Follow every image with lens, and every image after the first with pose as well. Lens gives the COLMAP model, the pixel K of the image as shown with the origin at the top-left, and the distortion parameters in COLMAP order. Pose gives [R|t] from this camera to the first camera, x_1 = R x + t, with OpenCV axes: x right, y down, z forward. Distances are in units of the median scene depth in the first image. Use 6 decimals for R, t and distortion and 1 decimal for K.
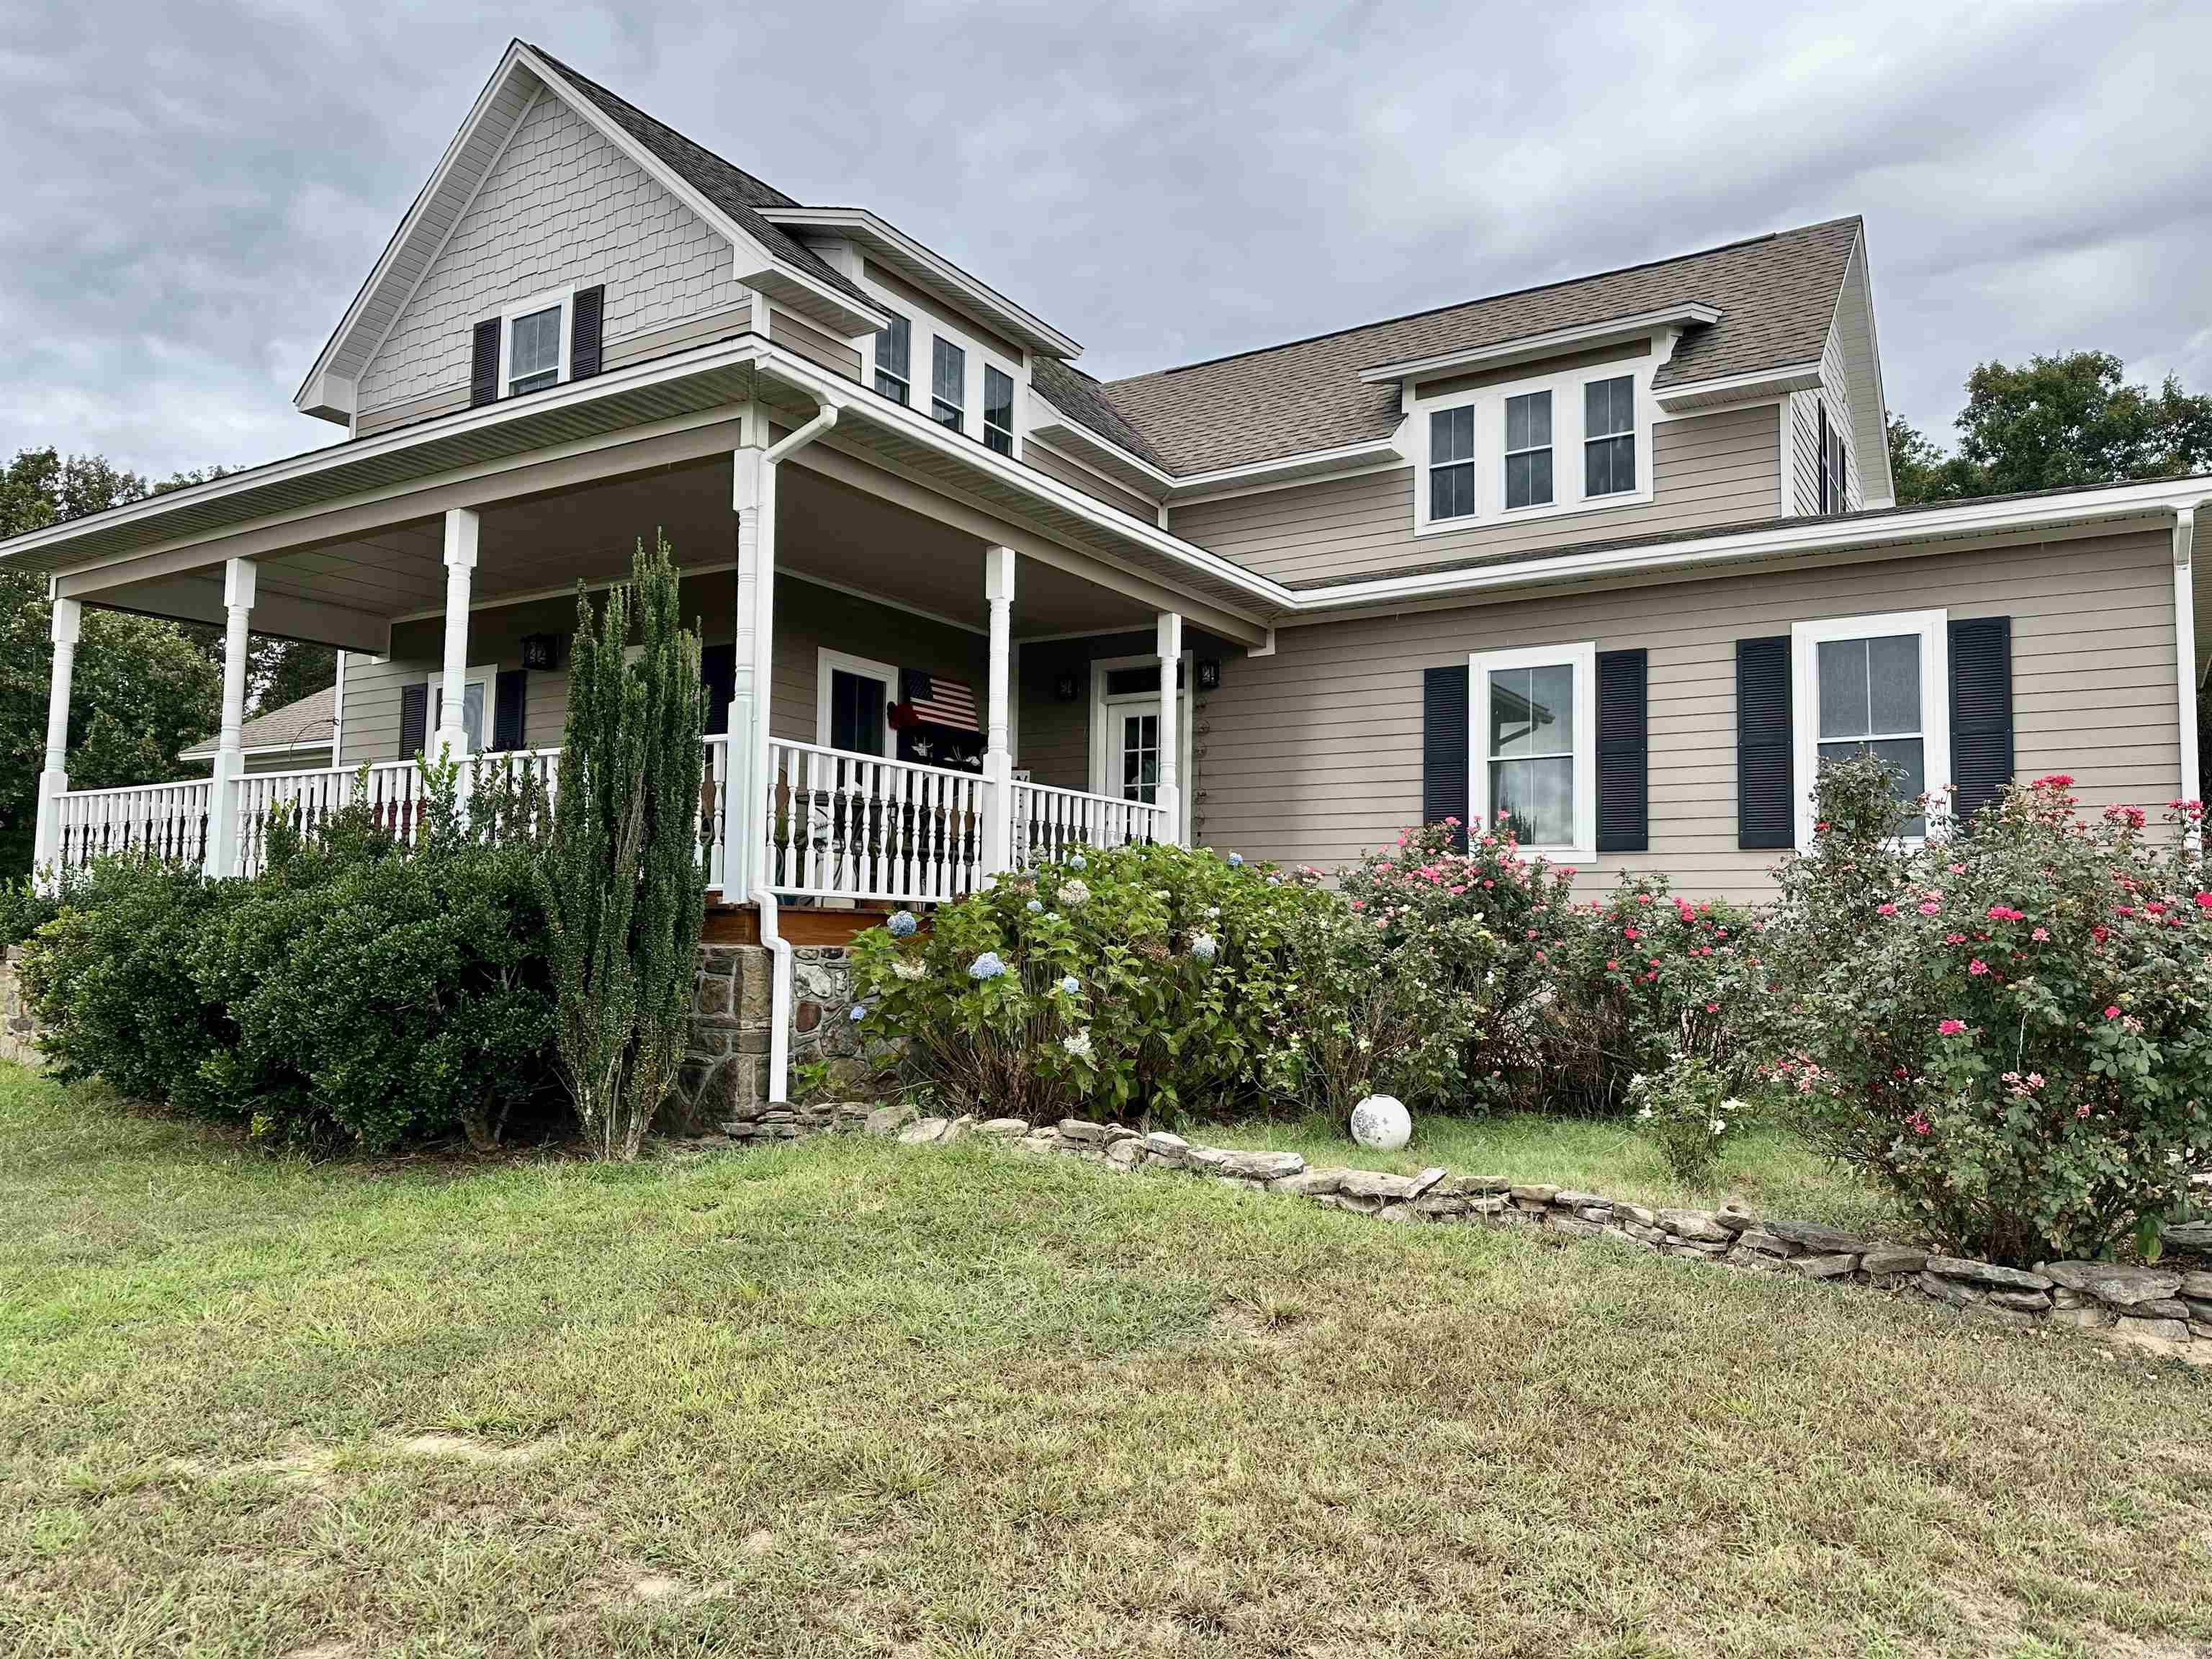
lens RADIAL K [[1537.6, 0, 1124.9], [0, 1537.6, 842.5], [0, 0, 1]] dist [0.054748, -0.038641]
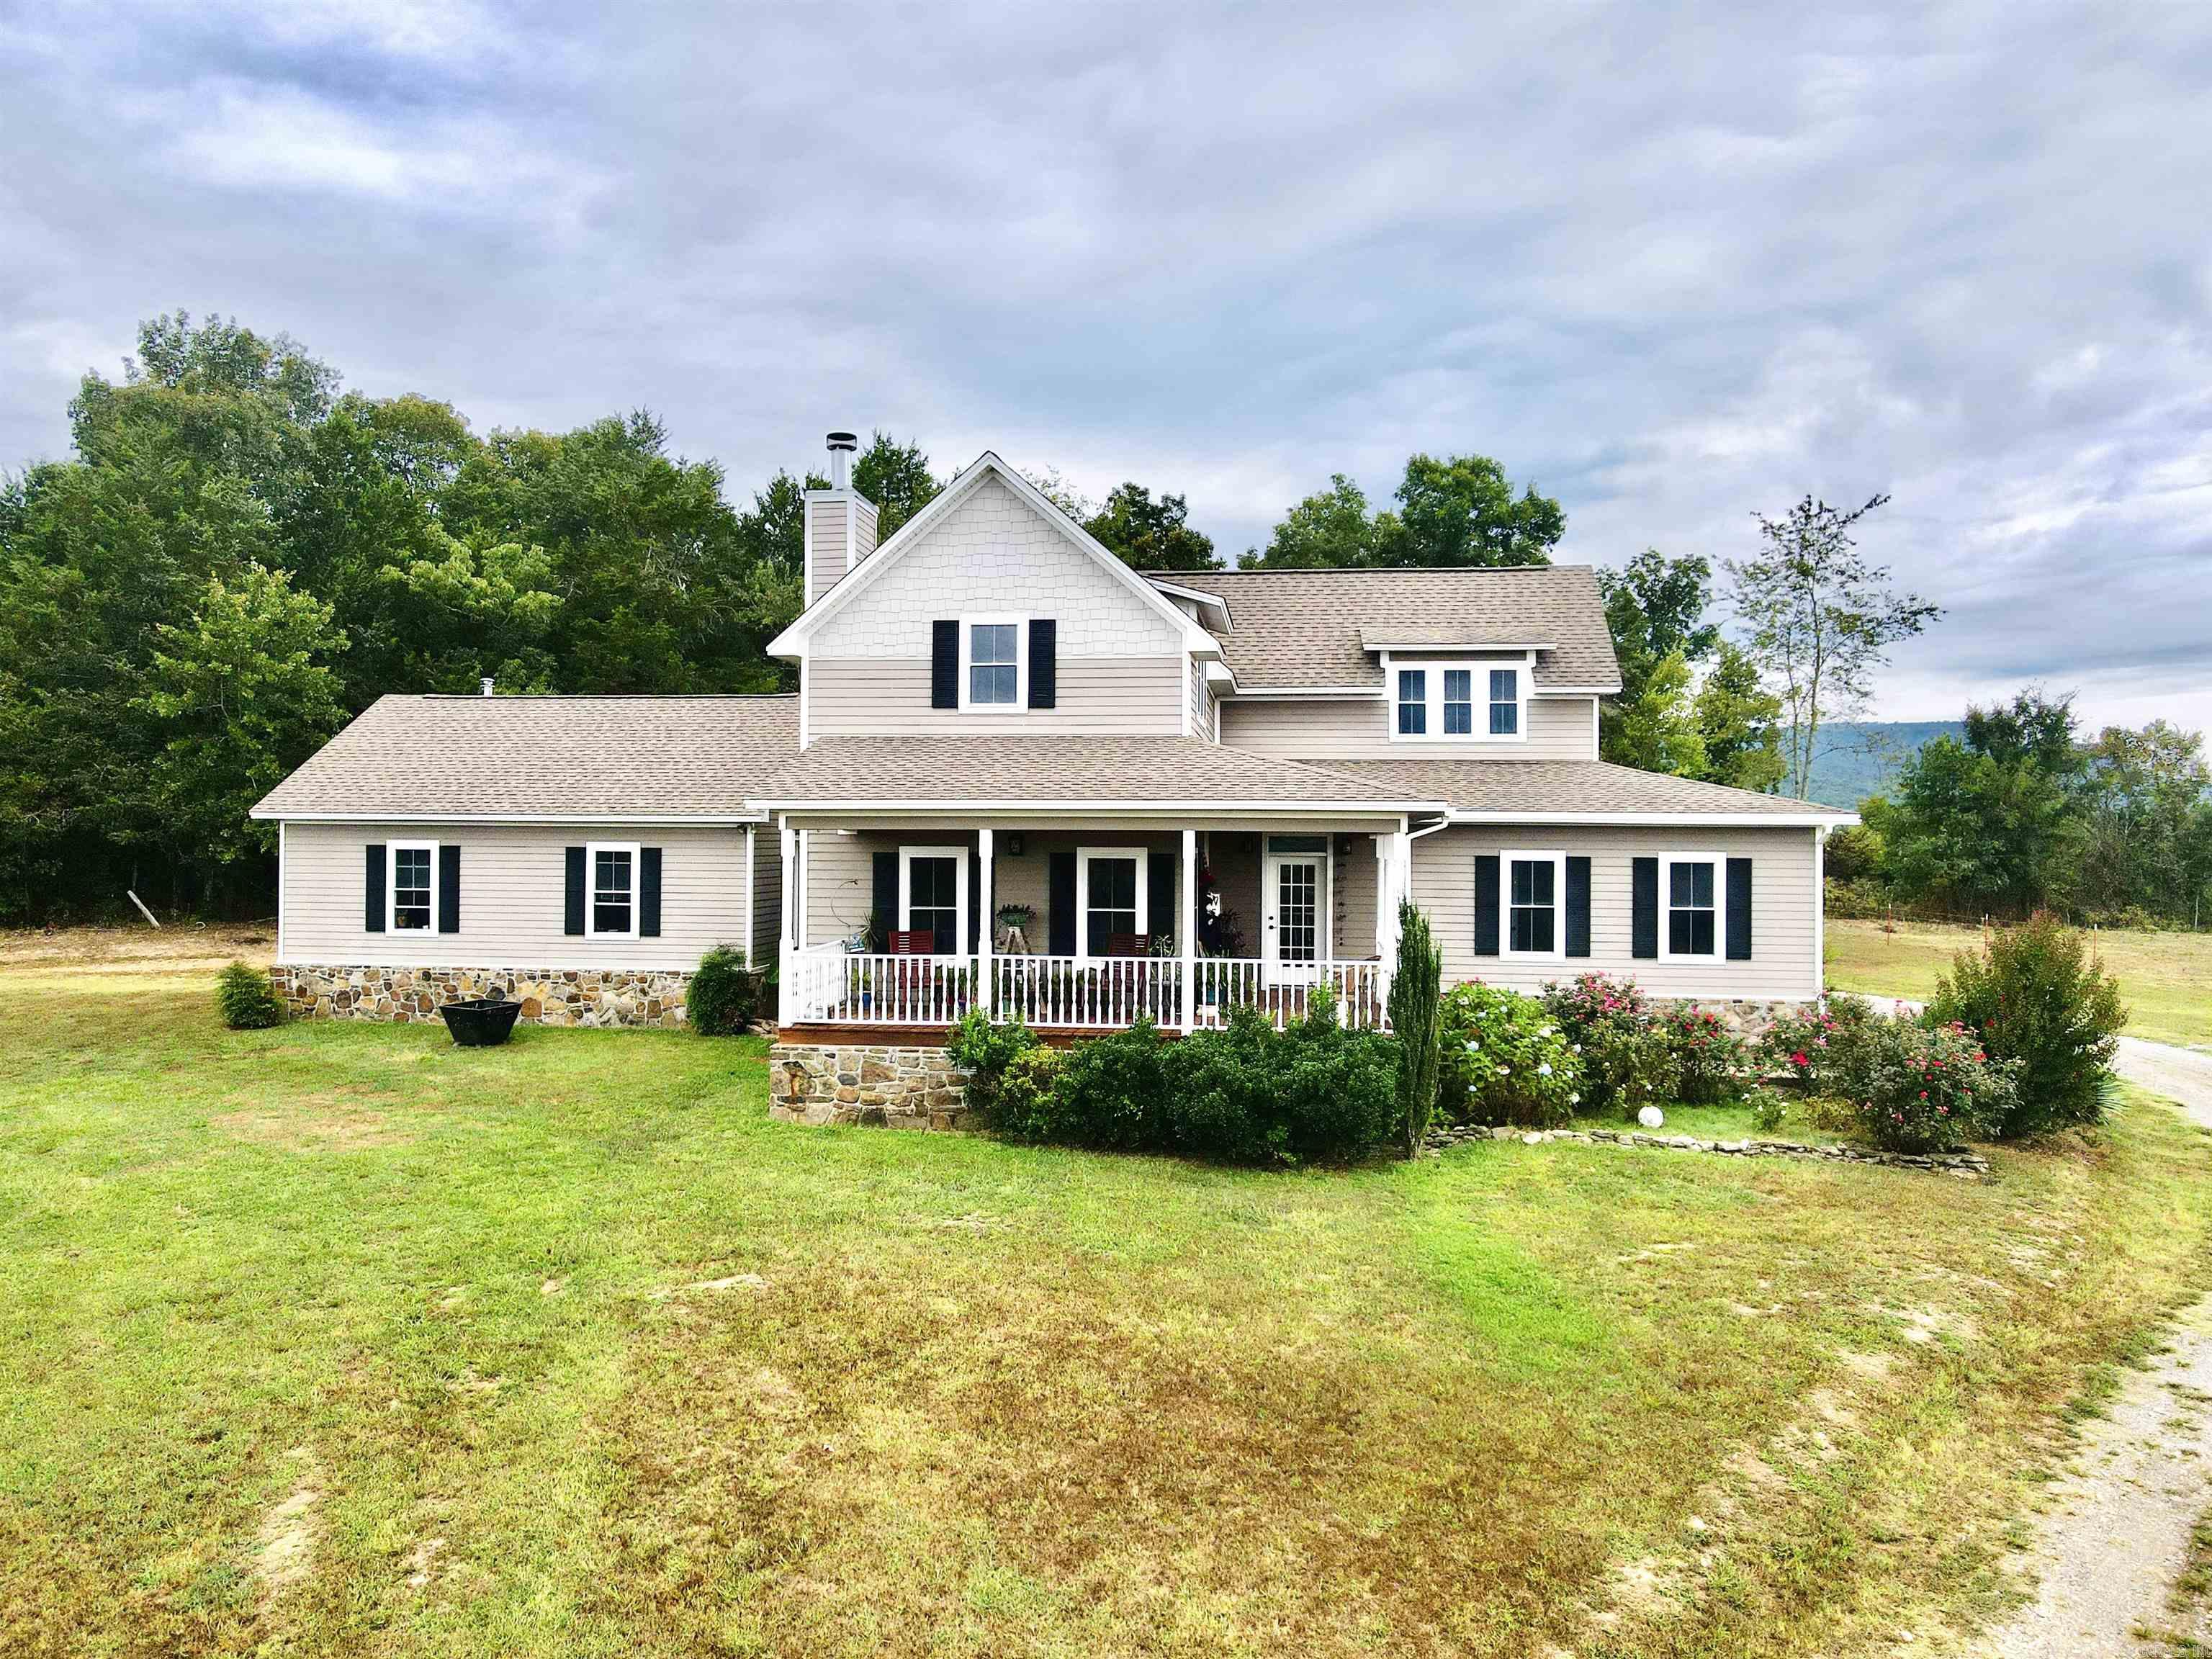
lens RADIAL K [[1607.0, 0, 1106.0], [0, 1607.0, 823.7], [0, 0, 1]] dist [0.006860, 0.015428]
pose [[0.906614, -0.004046, 0.421941, -1.613174], [-0.023858, 0.997863, 0.060832, -0.403522], [-0.421285, -0.065218, 0.904580, -0.908327]]
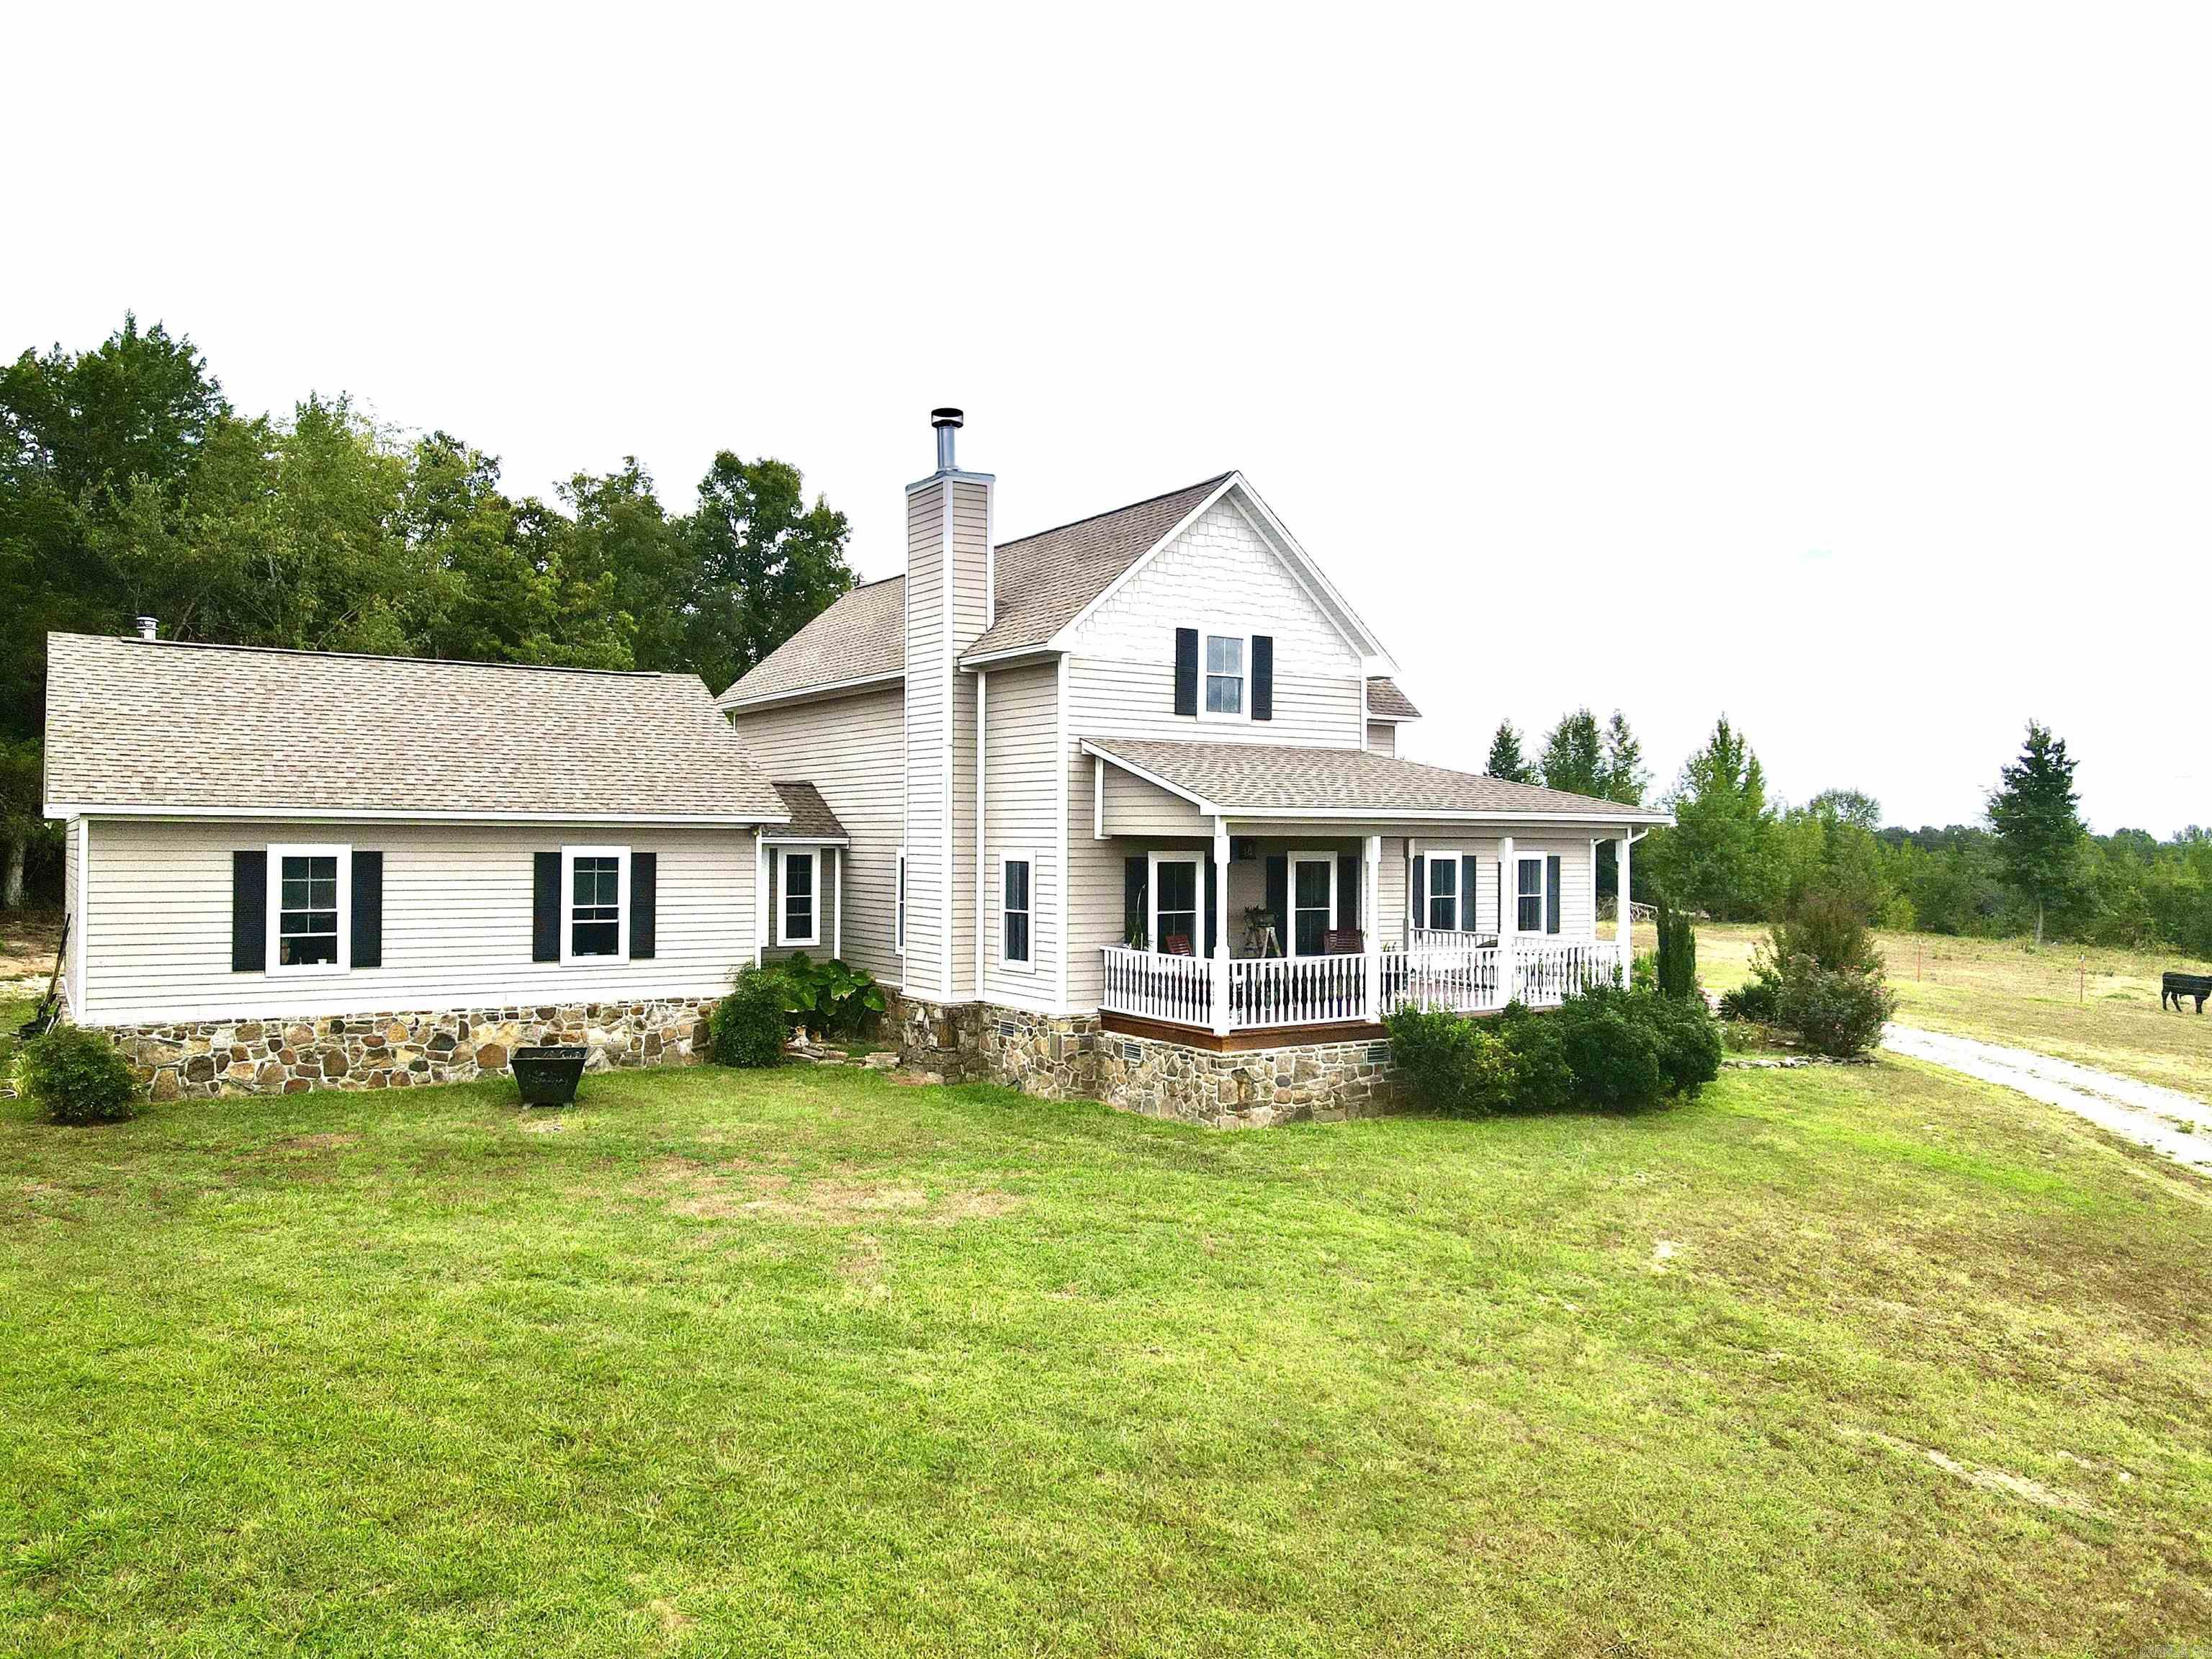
lens RADIAL K [[1607.0, 0, 1100.5], [0, 1607.0, 838.7], [0, 0, 1]] dist [0.006860, 0.015428]
pose [[0.423315, -0.009616, 0.905932, -3.286201], [-0.065917, 0.996967, 0.041383, -0.318040], [-0.903582, -0.077235, 0.421397, 0.648749]]
